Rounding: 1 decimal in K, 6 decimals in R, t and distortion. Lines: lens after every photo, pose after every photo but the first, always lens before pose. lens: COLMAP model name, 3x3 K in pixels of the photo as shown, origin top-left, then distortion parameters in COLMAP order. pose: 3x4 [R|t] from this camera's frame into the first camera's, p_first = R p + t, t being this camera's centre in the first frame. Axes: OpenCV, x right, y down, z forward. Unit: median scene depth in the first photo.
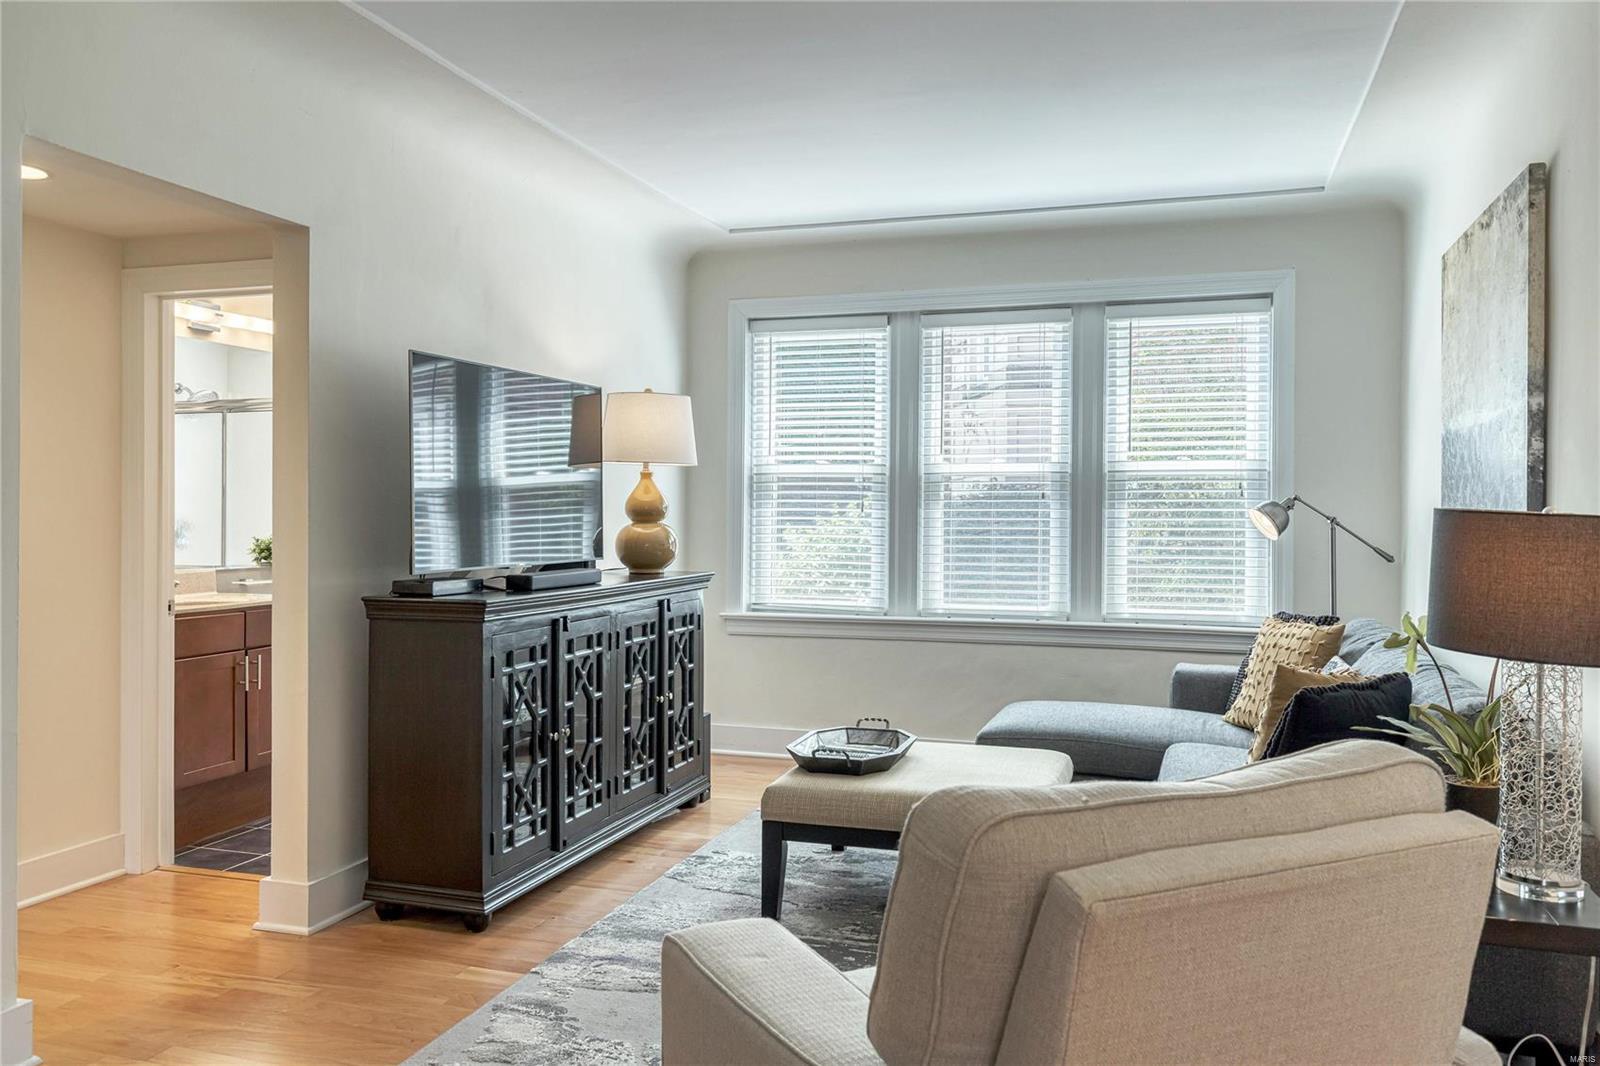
lens RADIAL K [[1208.1, 0, 800.0], [0, 1208.1, 533.0], [0, 0, 1]] dist [0.001797, -0.000725]
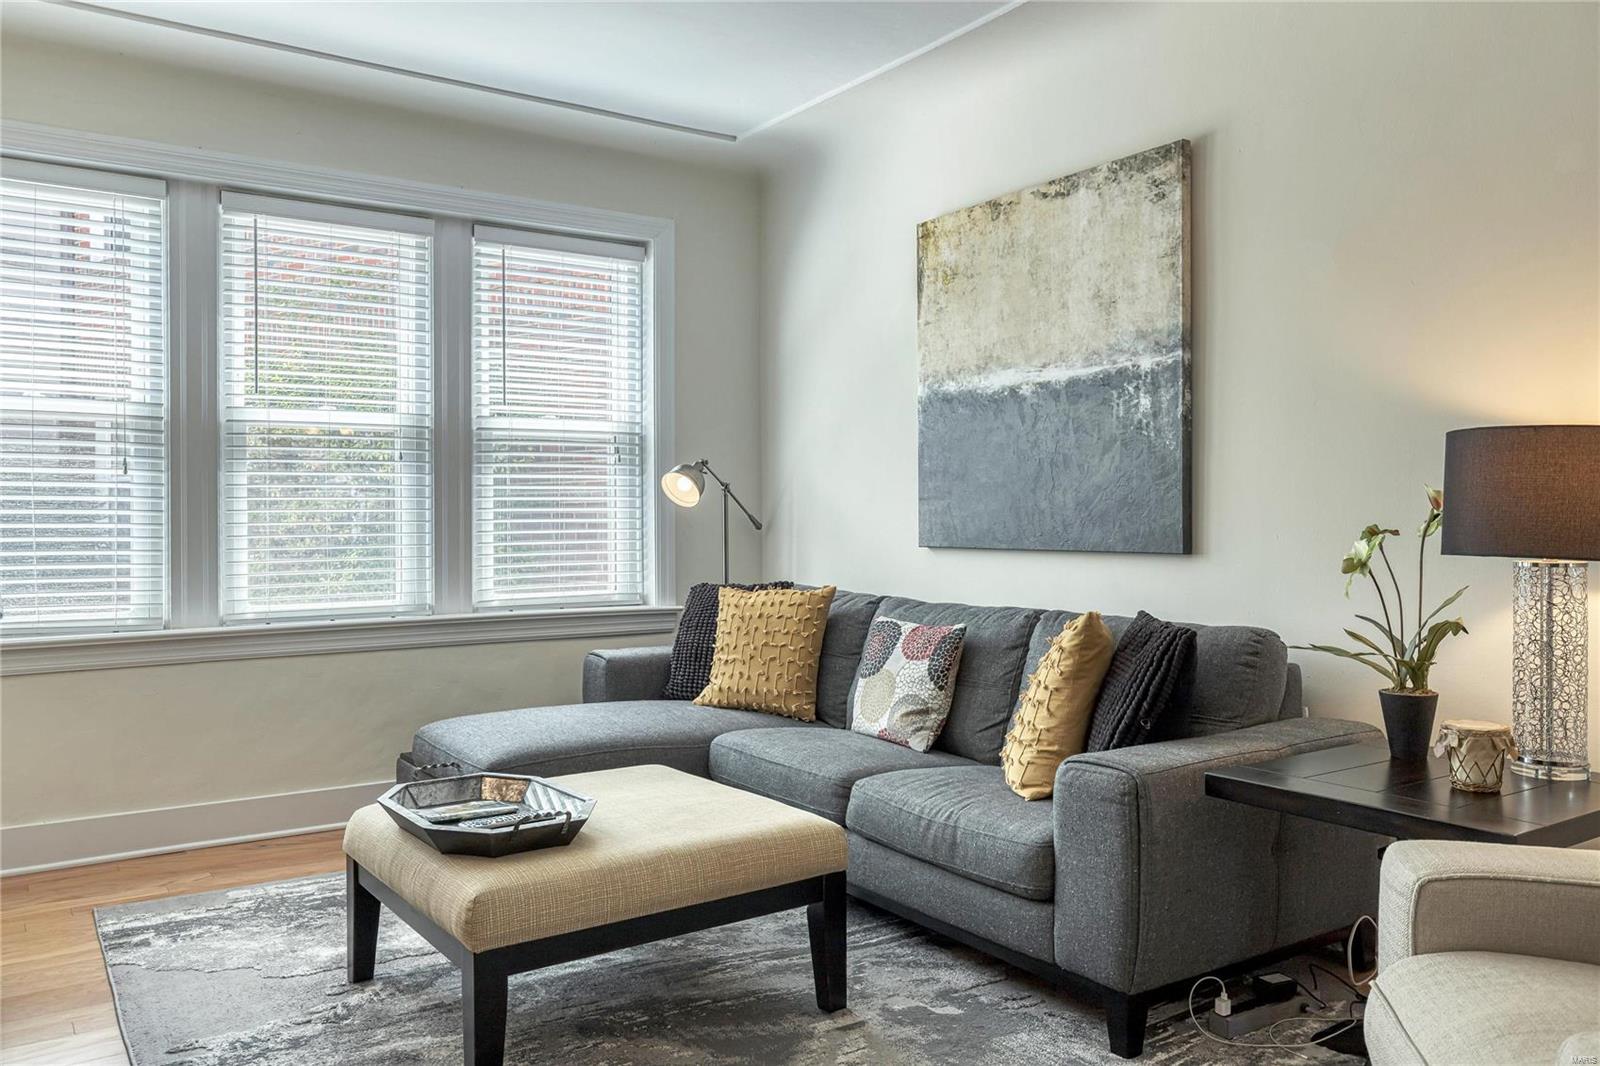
lens RADIAL K [[1208.1, 0, 800.0], [0, 1208.1, 533.0], [0, 0, 1]] dist [0.001797, -0.000725]
pose [[0.611514, -0.017691, 0.791036, -0.263862], [0.022093, 0.999742, 0.005279, 0.020856], [-0.790925, 0.014248, 0.611747, 0.333955]]
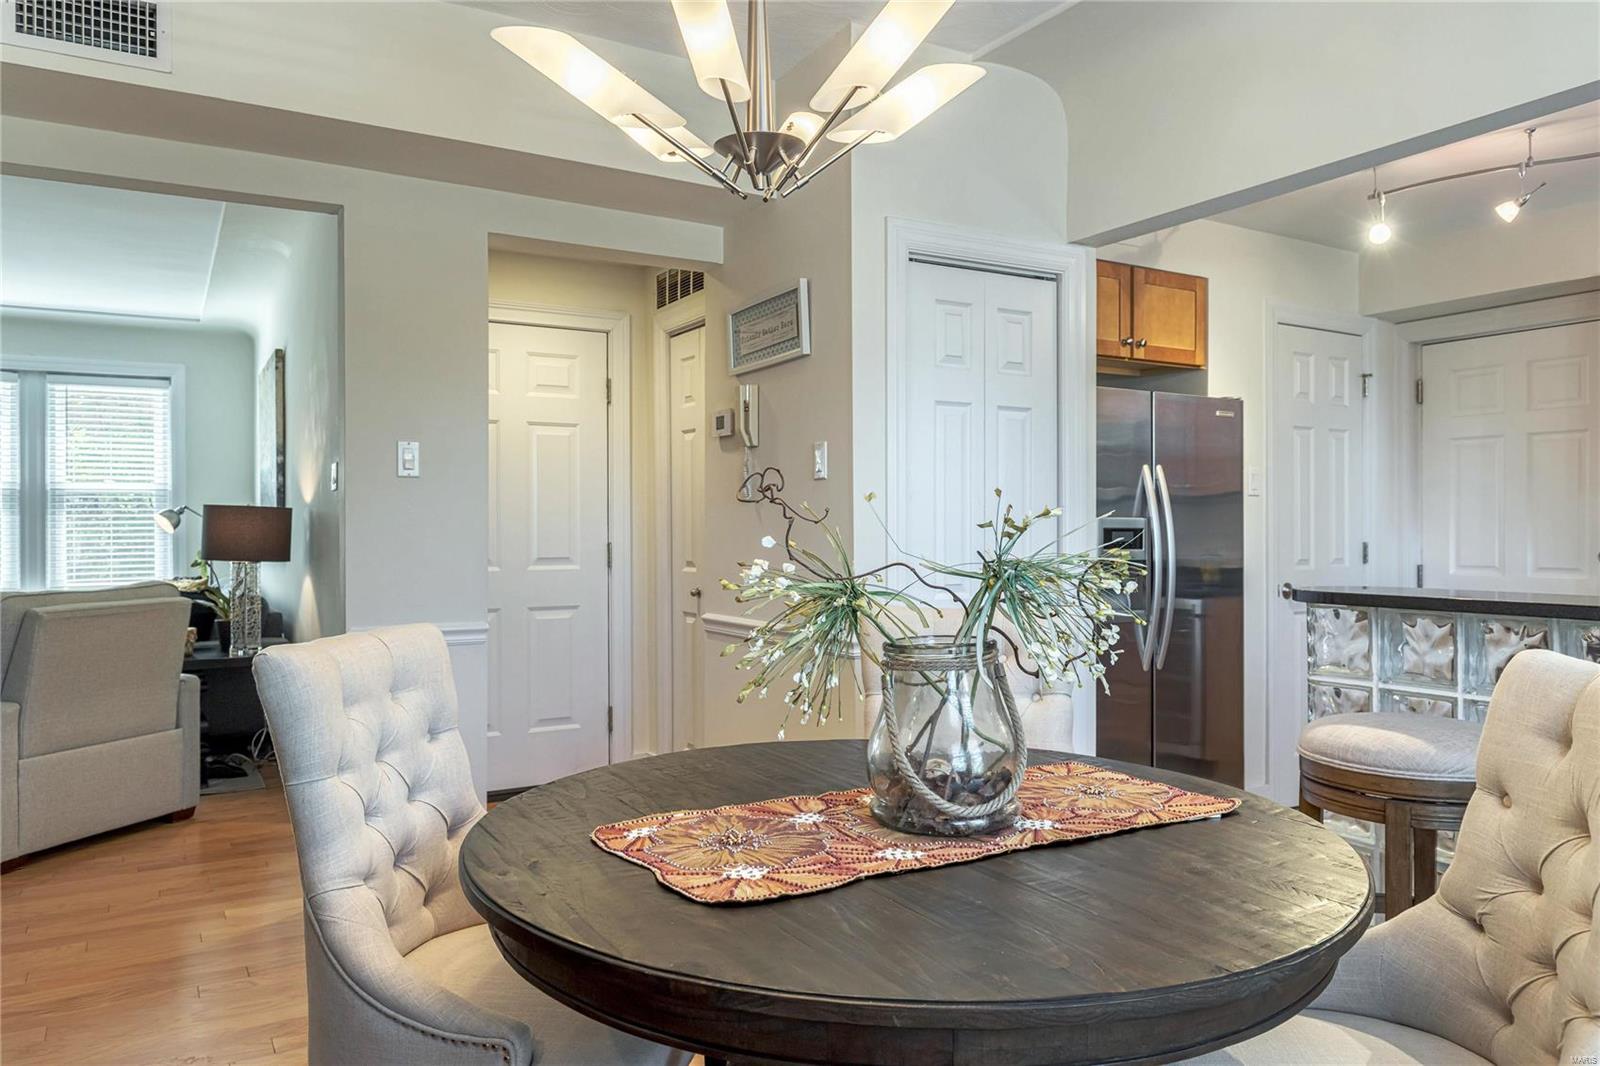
lens RADIAL K [[1090.8, 0, 805.3], [0, 1090.8, 521.9], [0, 0, 1]] dist [-0.006411, -0.002347]
pose [[0.656598, -0.004927, 0.754225, -0.132319], [0.025293, 0.999560, -0.015489, 0.031297], [-0.753817, 0.029247, 0.656433, -0.532689]]
